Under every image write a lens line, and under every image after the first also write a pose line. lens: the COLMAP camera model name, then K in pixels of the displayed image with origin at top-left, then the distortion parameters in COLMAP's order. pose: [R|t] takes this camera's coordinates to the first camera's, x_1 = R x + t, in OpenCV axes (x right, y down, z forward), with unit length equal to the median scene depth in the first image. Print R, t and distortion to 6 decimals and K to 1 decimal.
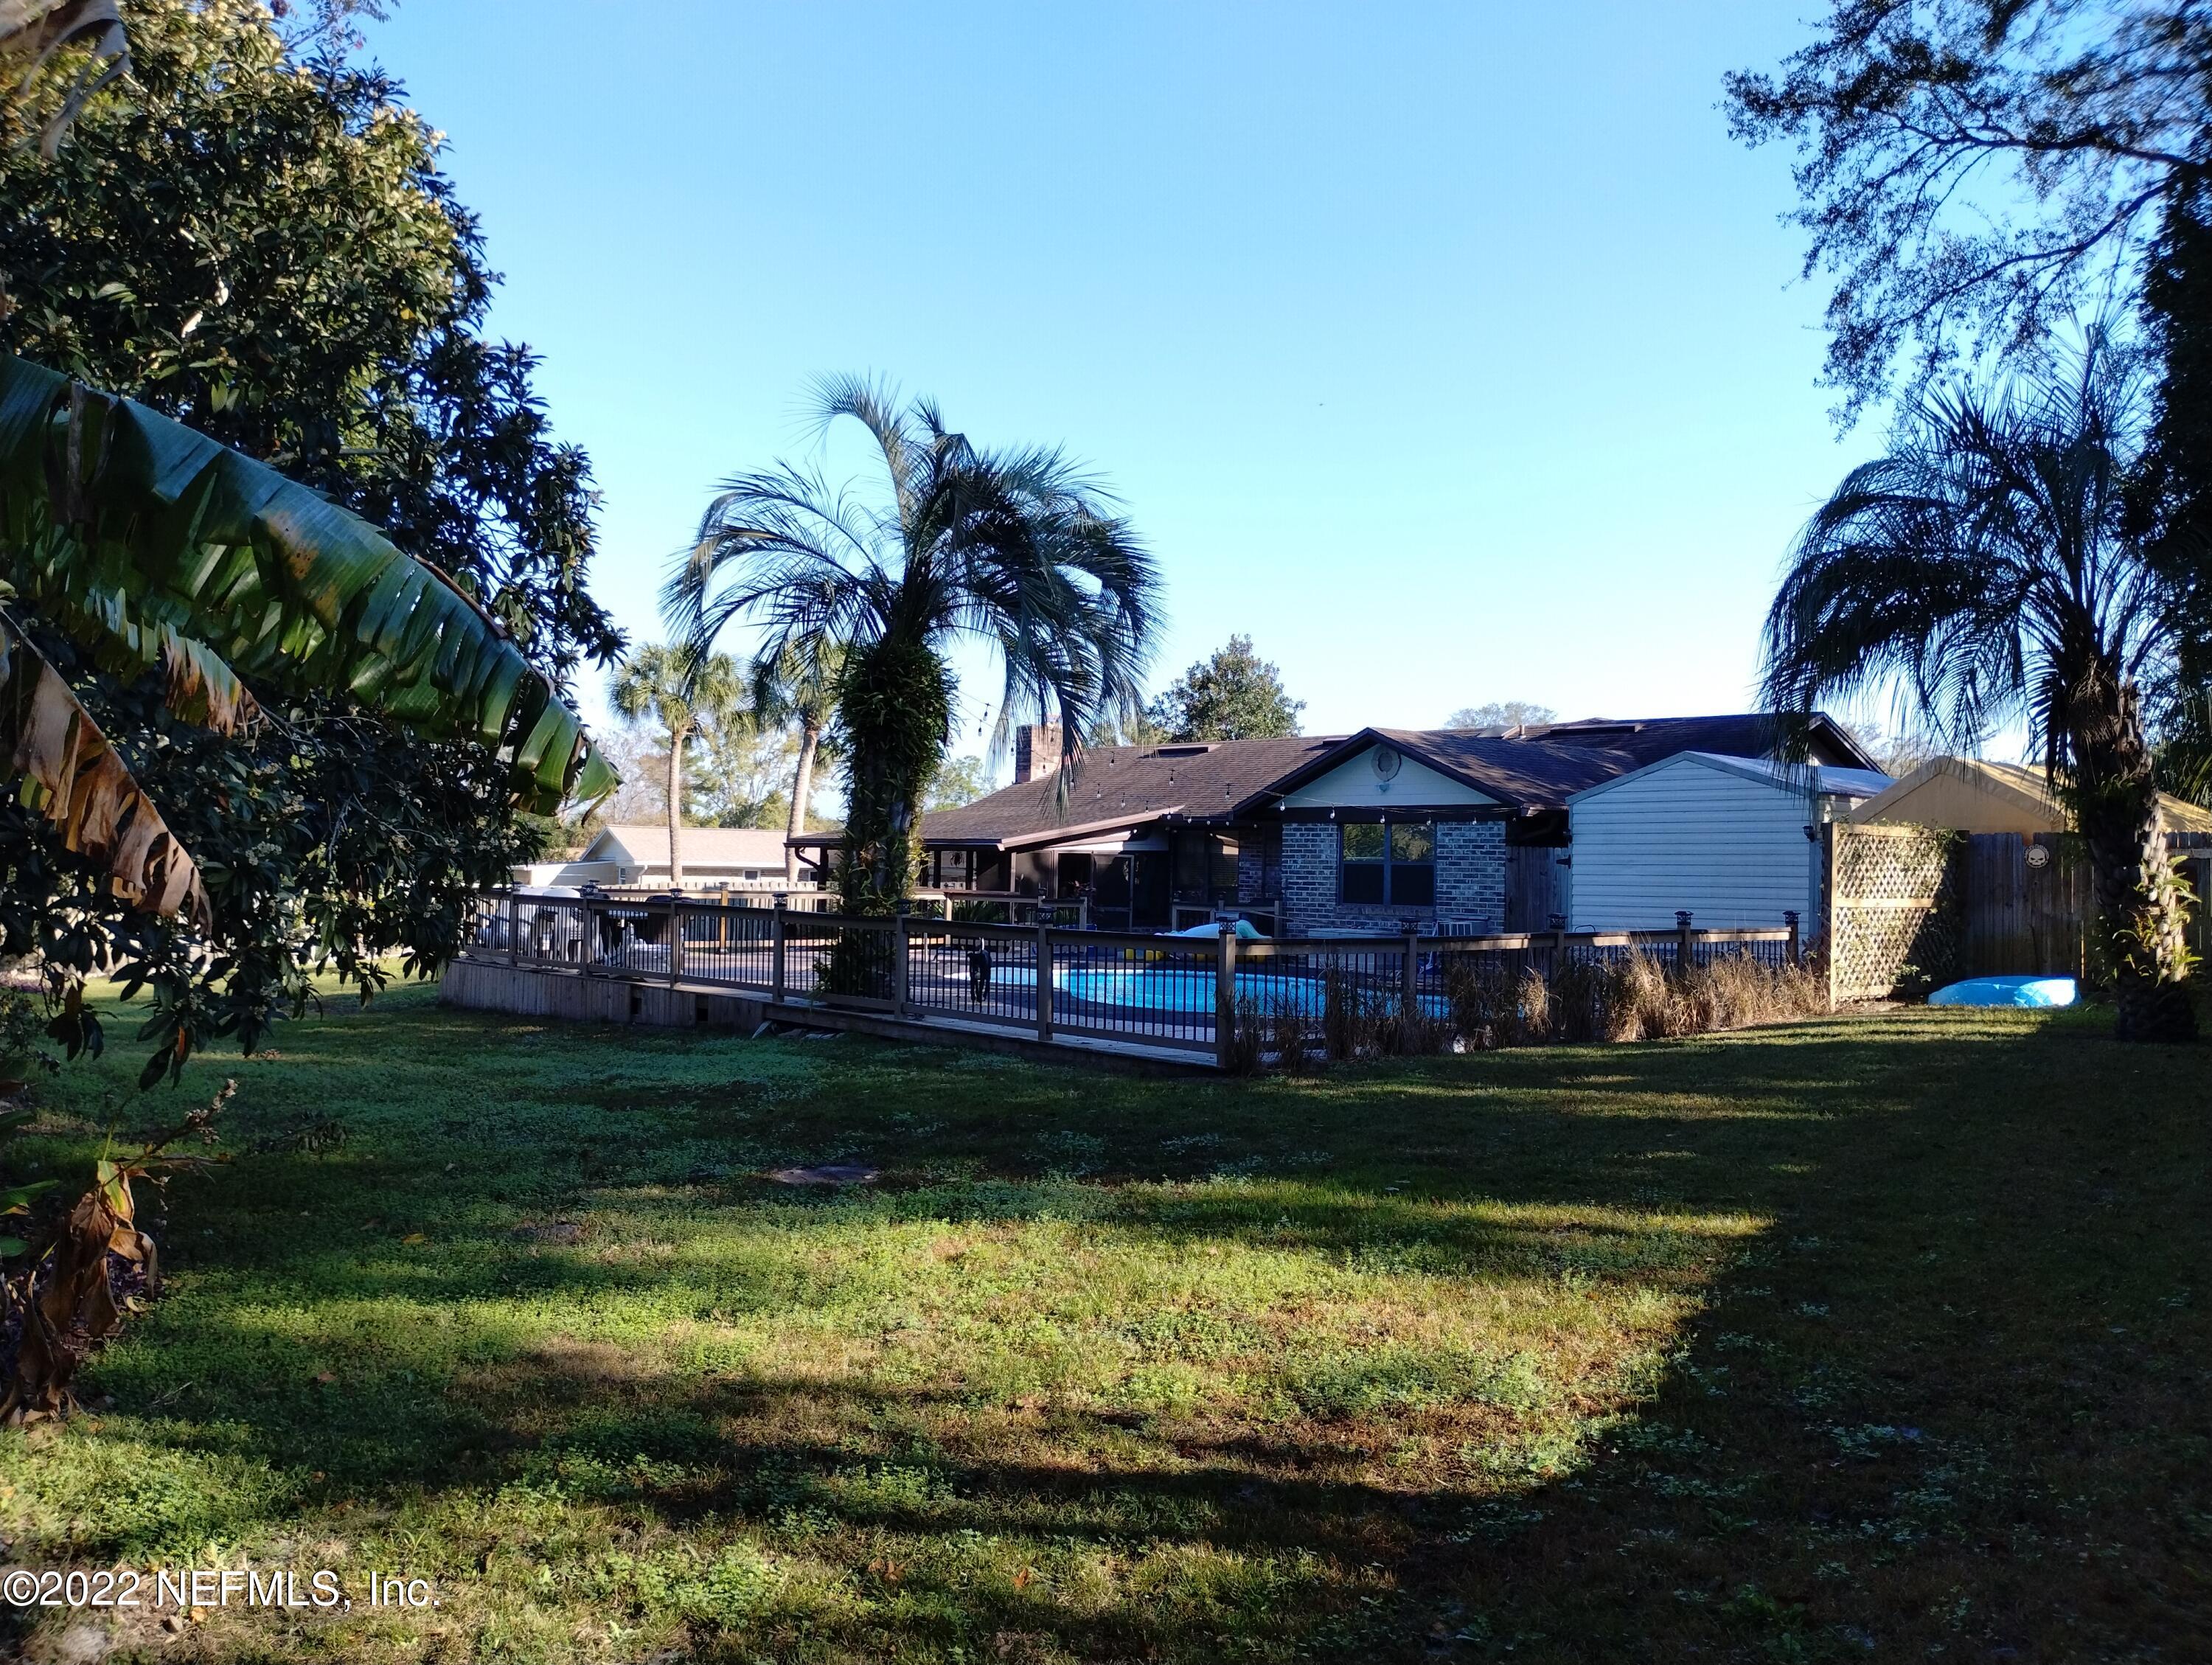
lens RADIAL K [[1828.4, 0, 1106.0], [0, 1828.4, 832.5], [0, 0, 1]] dist [0.060801, -0.007284]
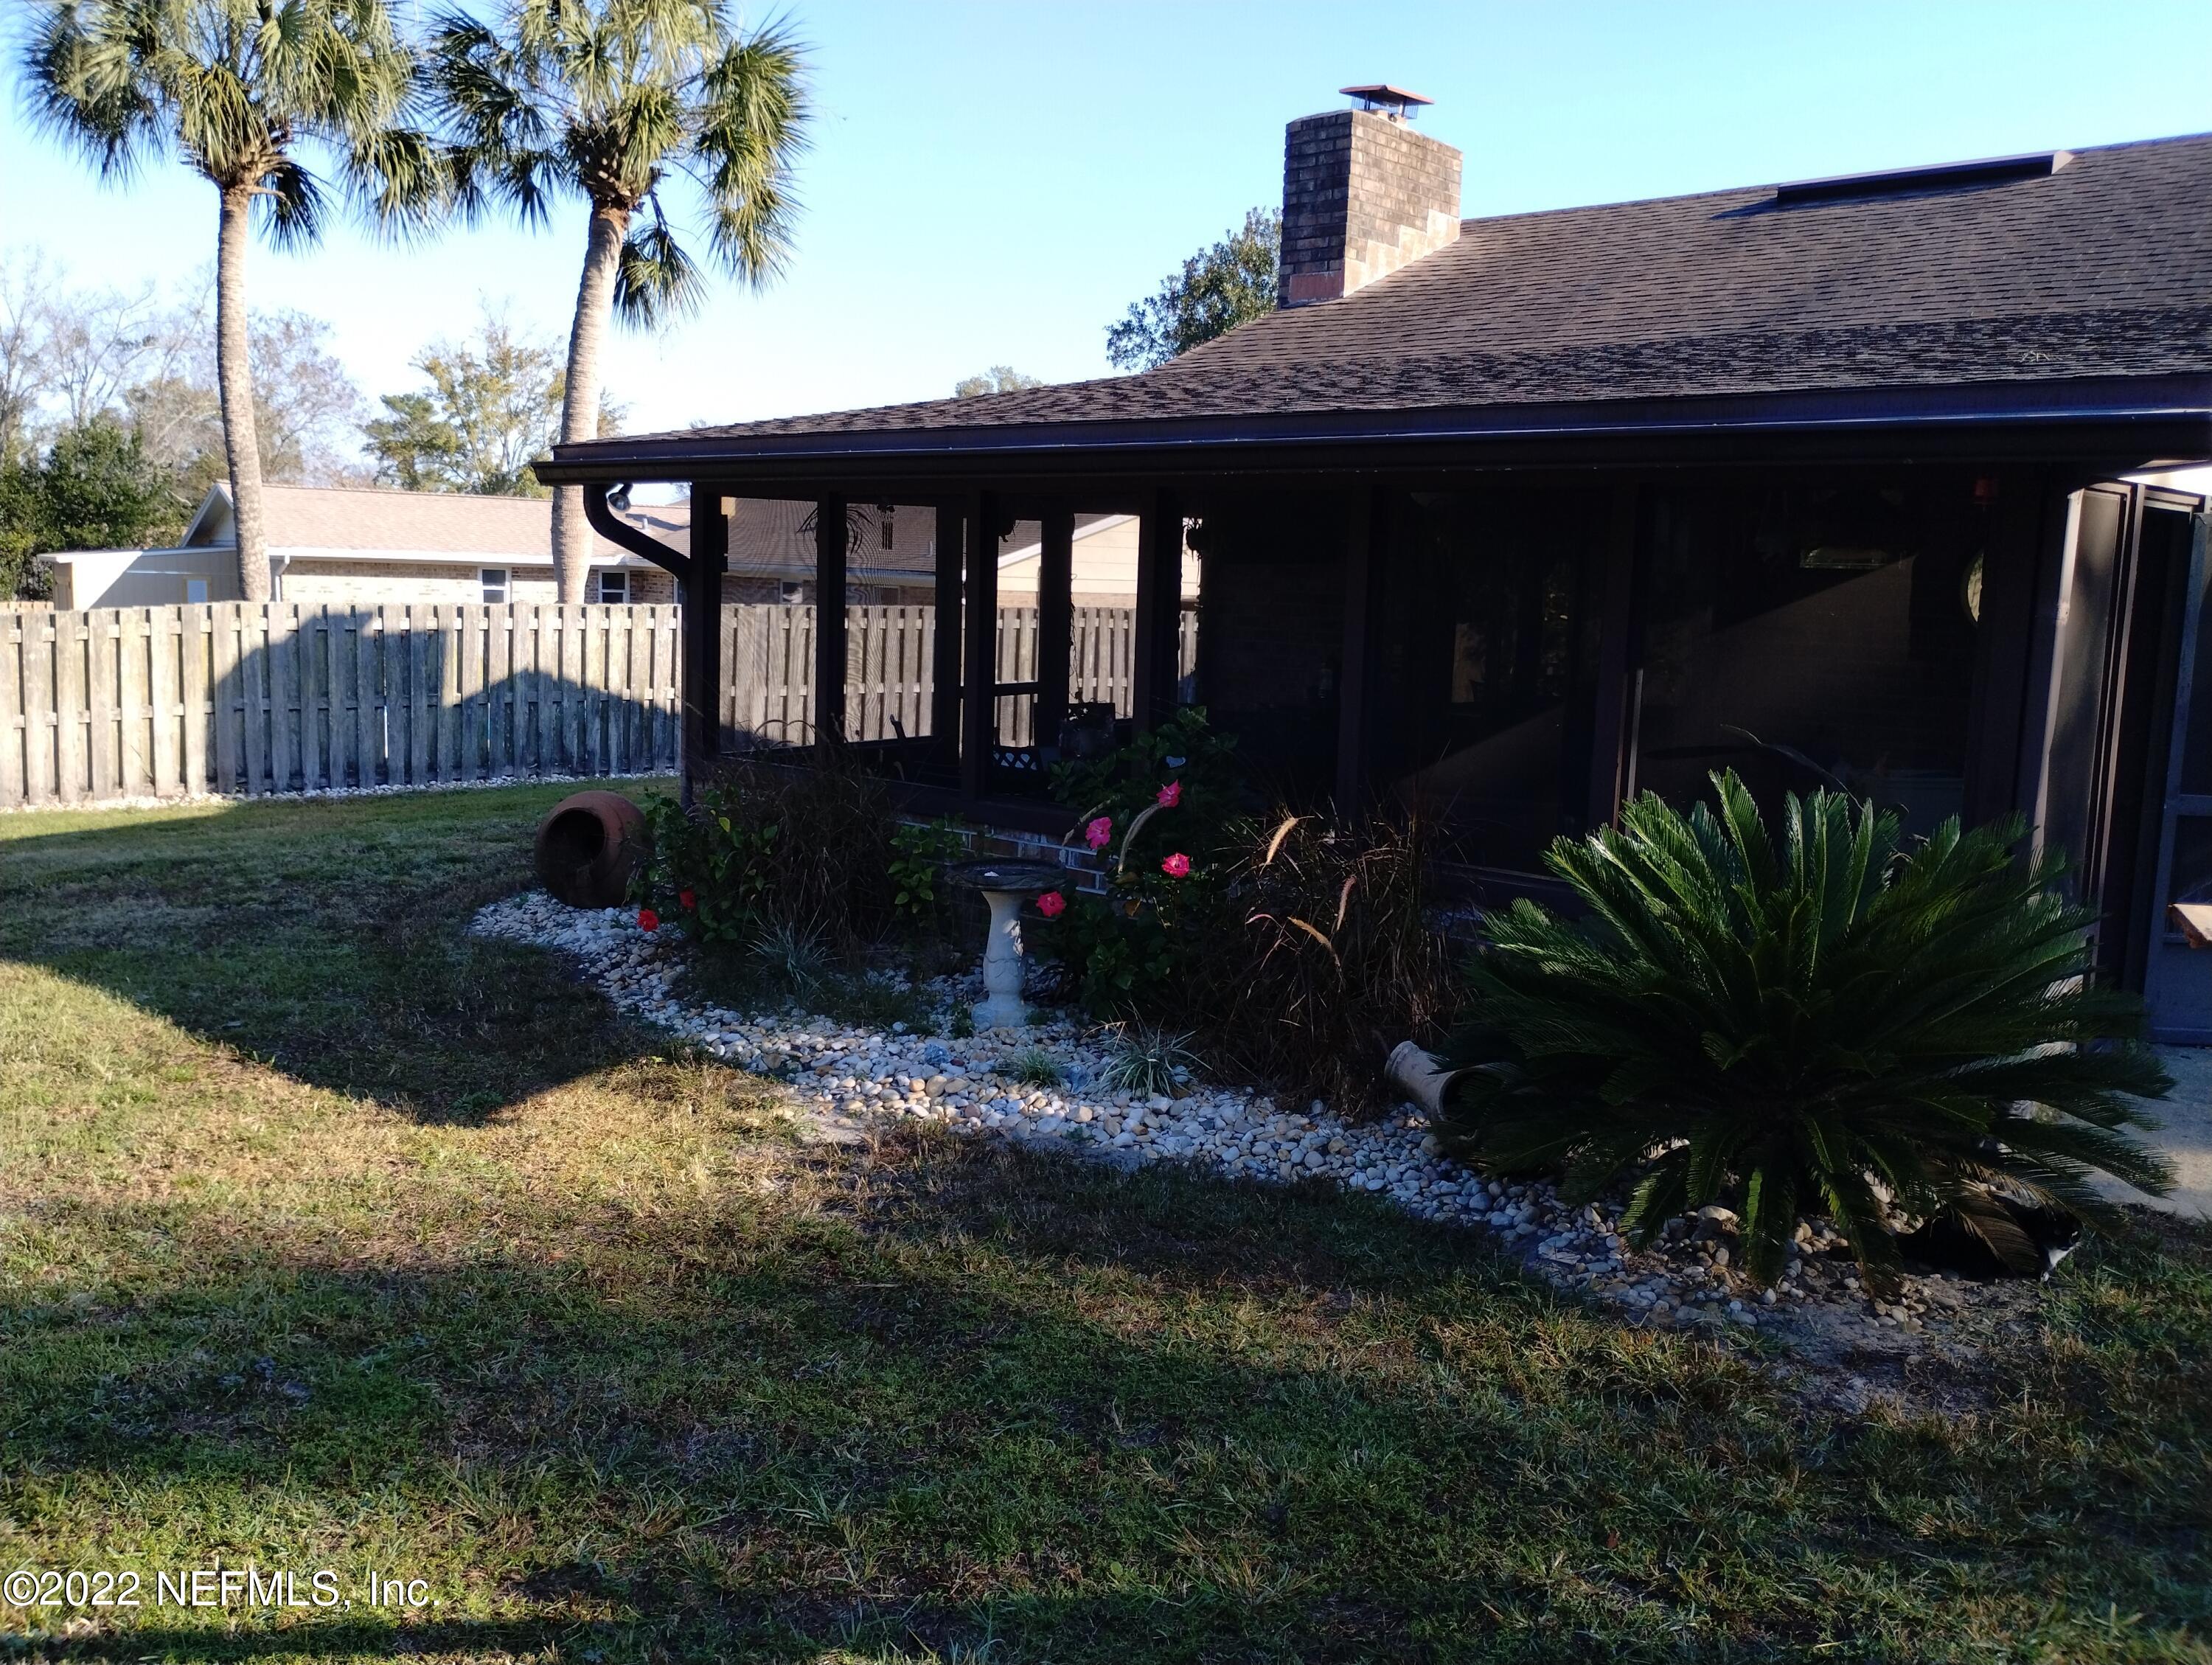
lens RADIAL K [[1794.2, 0, 1109.4], [0, 1794.2, 798.2], [0, 0, 1]] dist [0.002495, -0.000825]
pose [[0.992522, -0.005103, 0.121961, -0.101750], [-0.012816, 0.989247, 0.145691, 0.011192], [-0.121393, -0.146165, 0.981784, 0.589171]]
